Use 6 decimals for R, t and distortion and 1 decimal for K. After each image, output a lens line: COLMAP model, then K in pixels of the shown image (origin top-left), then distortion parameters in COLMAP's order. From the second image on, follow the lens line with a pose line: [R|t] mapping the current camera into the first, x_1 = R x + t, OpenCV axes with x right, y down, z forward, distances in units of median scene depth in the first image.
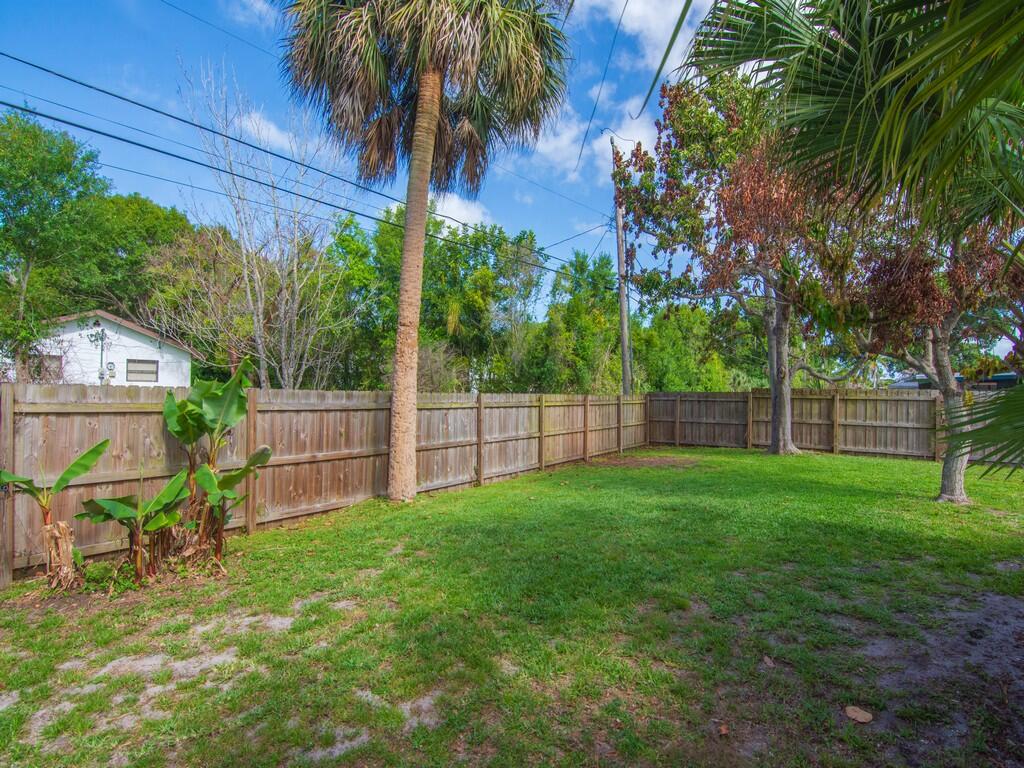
lens RADIAL K [[498.0, 0, 512.0], [0, 498.0, 384.0], [0, 0, 1]] dist [-0.004710, -0.000310]
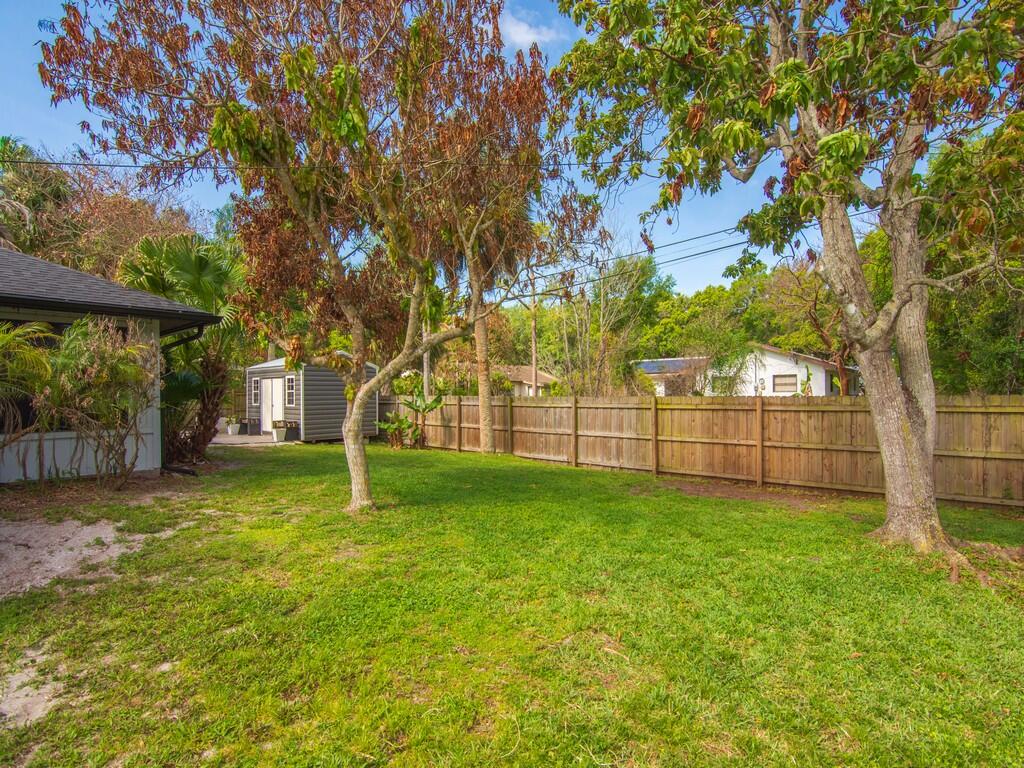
lens RADIAL K [[498.0, 0, 512.0], [0, 498.0, 384.0], [0, 0, 1]] dist [-0.004710, -0.000310]
pose [[-0.130433, -0.044818, -0.990444, 1.166054], [0.016364, 0.998744, -0.047349, 0.045167], [0.991322, -0.022383, -0.129536, 0.957347]]
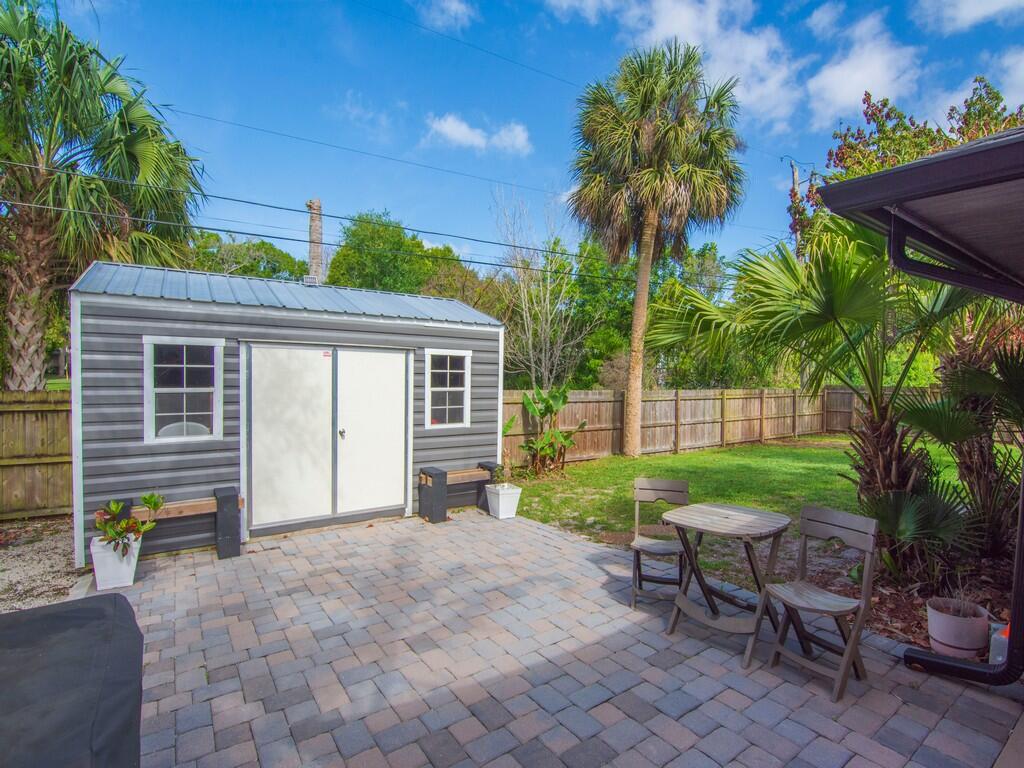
lens RADIAL K [[498.0, 0, 512.0], [0, 498.0, 384.0], [0, 0, 1]] dist [-0.004710, -0.000310]
pose [[0.941925, 0.005344, -0.335782, -0.030014], [0.005385, 0.999504, 0.031013, -0.043841], [0.335781, -0.031021, 0.941429, -0.492035]]
